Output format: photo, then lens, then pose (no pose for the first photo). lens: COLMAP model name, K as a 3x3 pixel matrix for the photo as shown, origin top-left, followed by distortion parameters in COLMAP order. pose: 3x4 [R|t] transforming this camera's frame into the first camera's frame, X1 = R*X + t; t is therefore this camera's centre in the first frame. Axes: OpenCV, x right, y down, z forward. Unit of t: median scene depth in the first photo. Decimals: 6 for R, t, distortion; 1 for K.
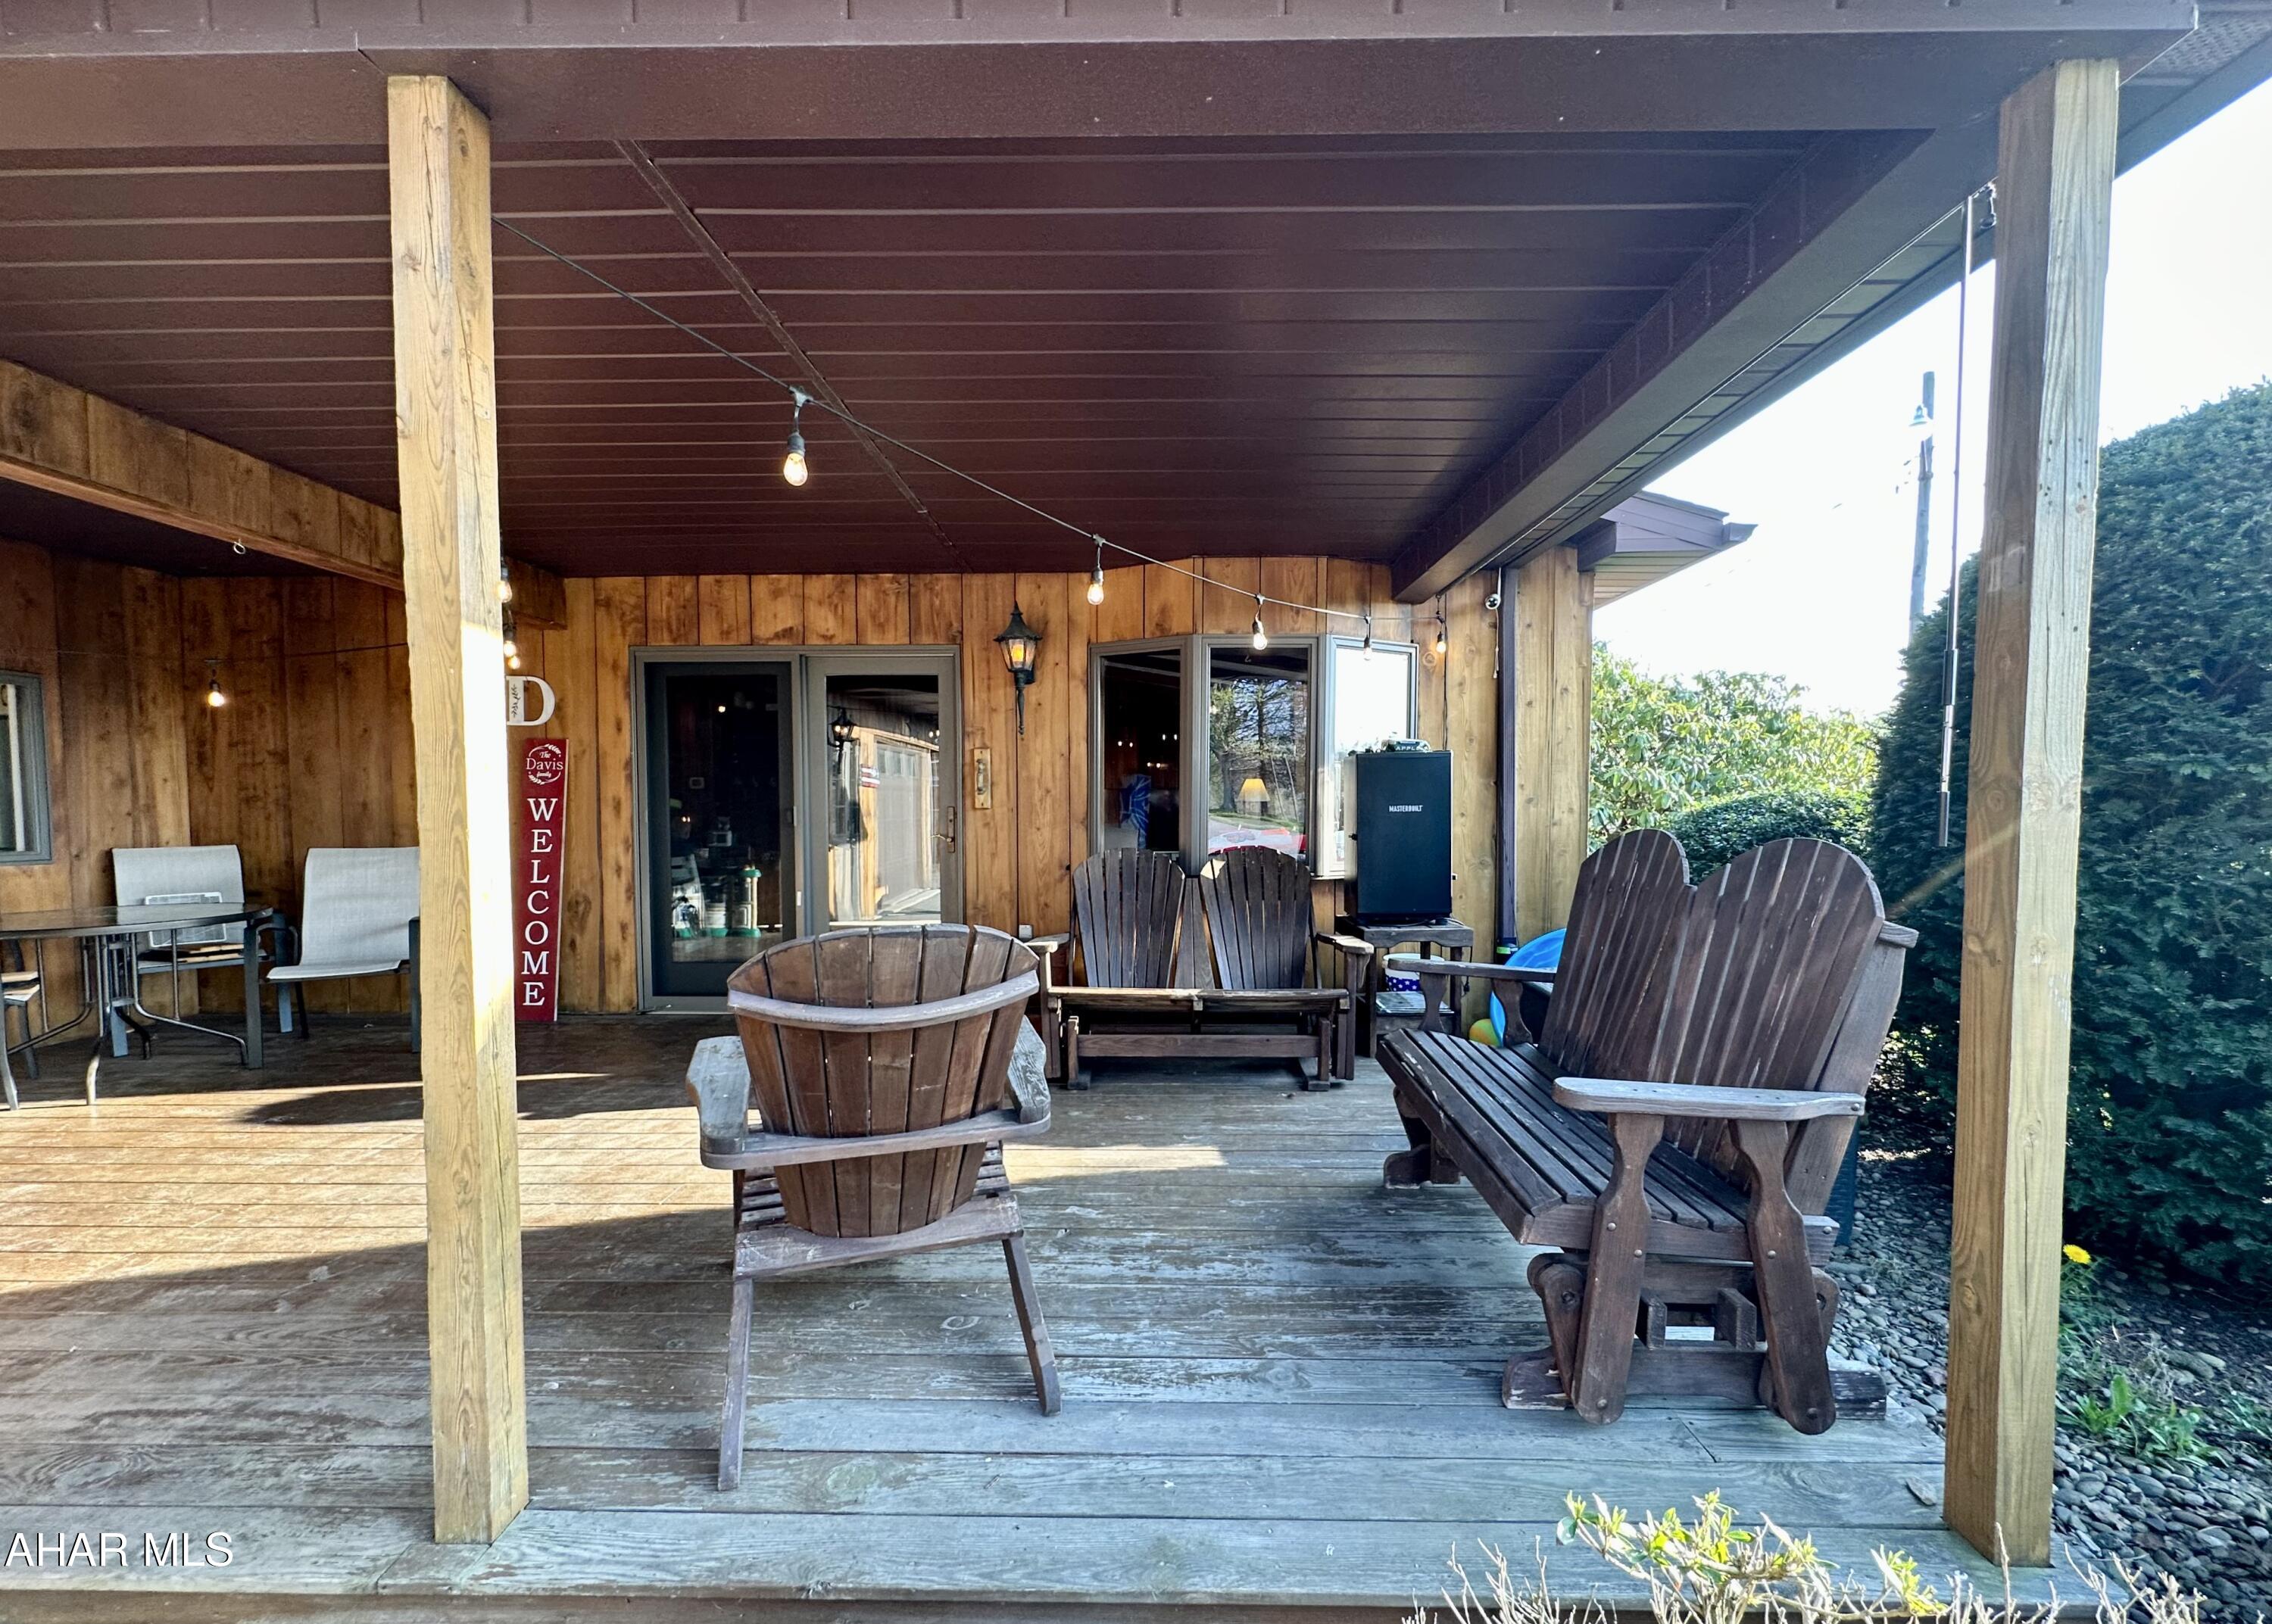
lens RADIAL K [[911.8, 0, 1151.5], [0, 911.8, 849.9], [0, 0, 1]] dist [0.000038, 0.000226]
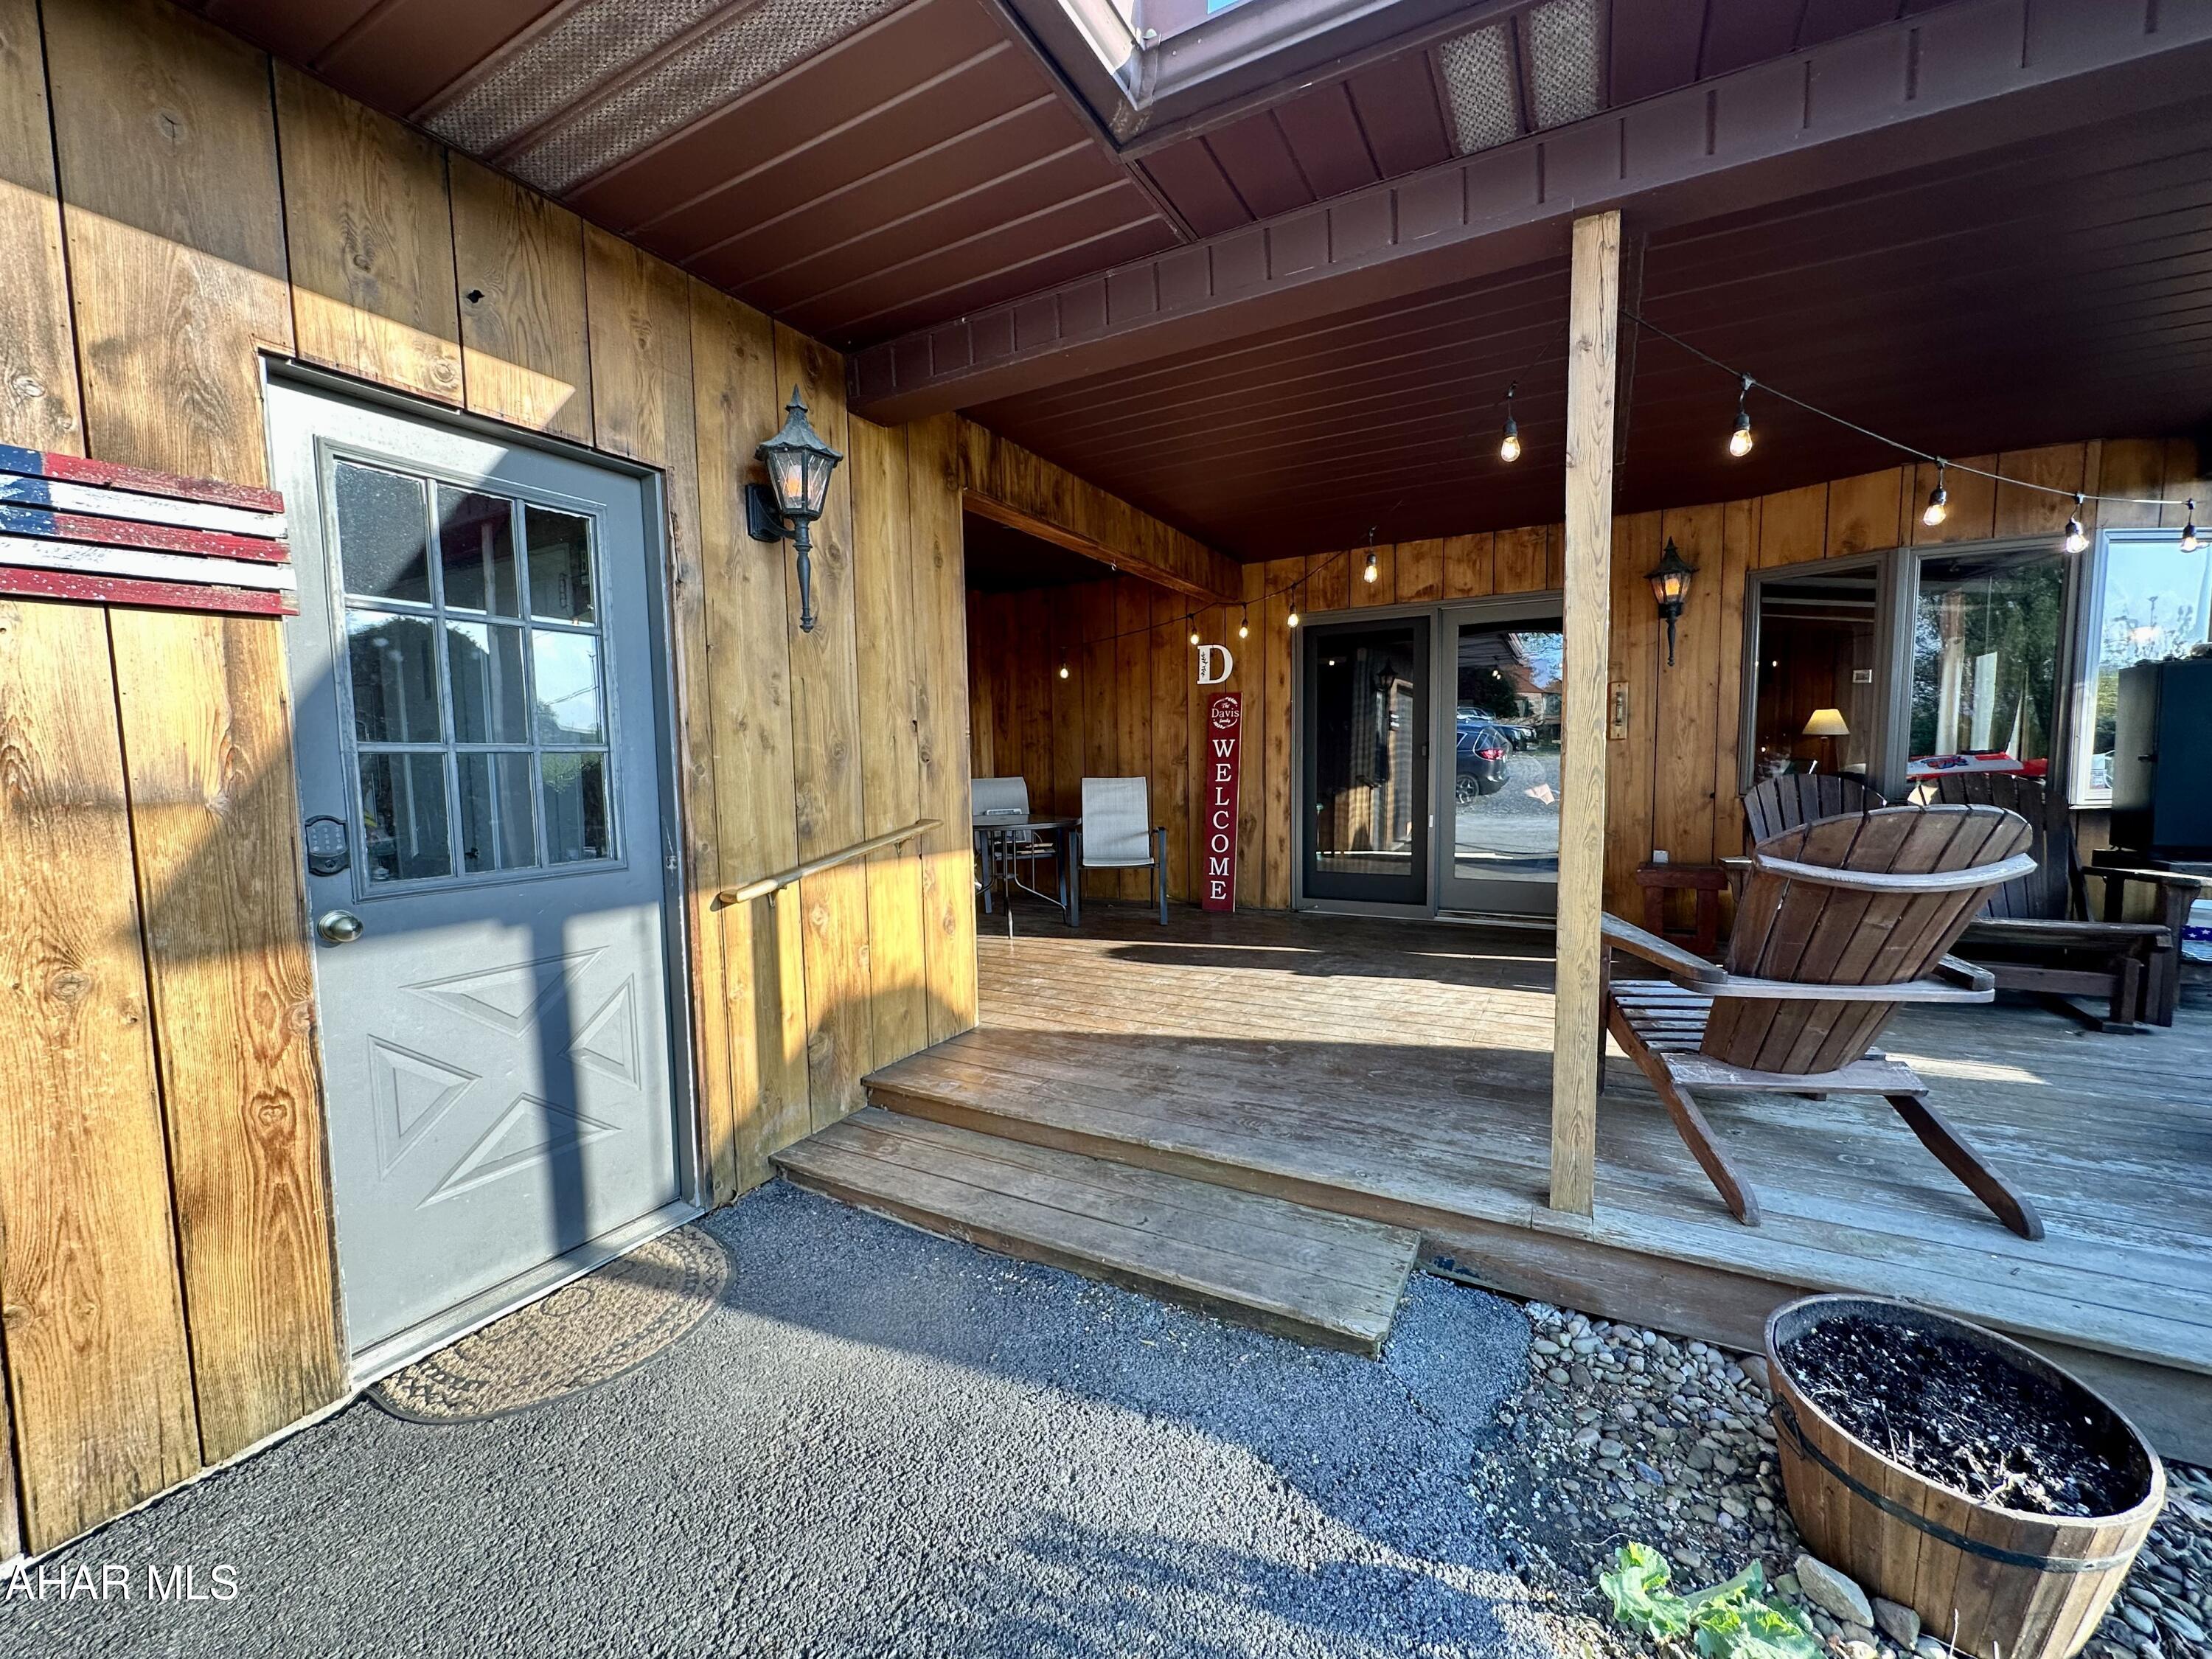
lens RADIAL K [[882.2, 0, 1111.4], [0, 882.2, 829.3], [0, 0, 1]] dist [-0.003526, 0.000918]
pose [[0.886596, 0.023632, -0.461941, -0.232792], [-0.007524, 0.999299, 0.036683, 0.026129], [0.462483, -0.029048, 0.886152, -0.182908]]
